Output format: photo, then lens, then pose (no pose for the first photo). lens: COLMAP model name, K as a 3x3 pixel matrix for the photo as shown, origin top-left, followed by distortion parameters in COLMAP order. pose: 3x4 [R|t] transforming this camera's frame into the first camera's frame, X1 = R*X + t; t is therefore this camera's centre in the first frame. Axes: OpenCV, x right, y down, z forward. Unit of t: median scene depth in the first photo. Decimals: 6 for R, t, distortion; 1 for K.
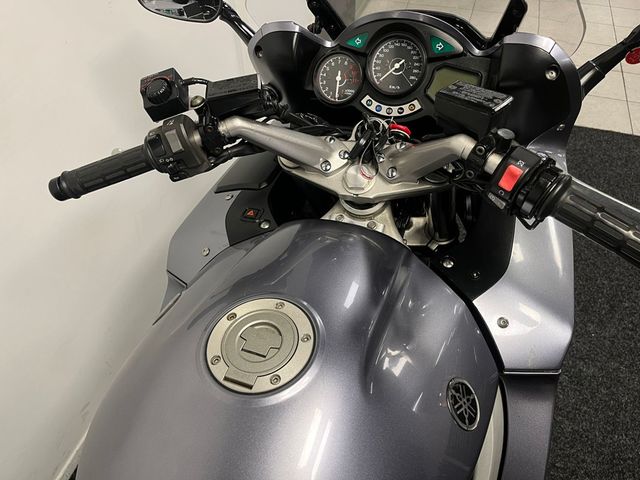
lens RADIAL K [[487.5, 0, 321.6], [0, 487.5, 233.5], [0, 0, 1]] dist [0.062912, -0.070995]
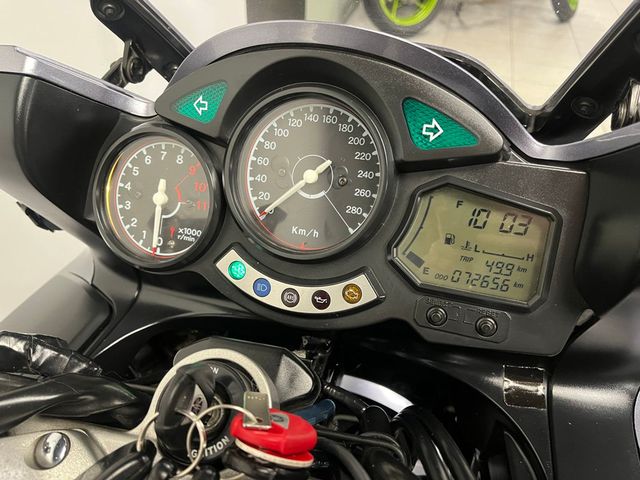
lens RADIAL K [[487.5, 0, 324.6], [0, 487.5, 243.2], [0, 0, 1]] dist [0.062912, -0.070995]
pose [[0.997452, 0.015055, 0.069738, 0.139002], [-0.008252, 0.995266, -0.096835, -0.257058], [-0.070865, 0.096013, 0.992854, 0.648663]]
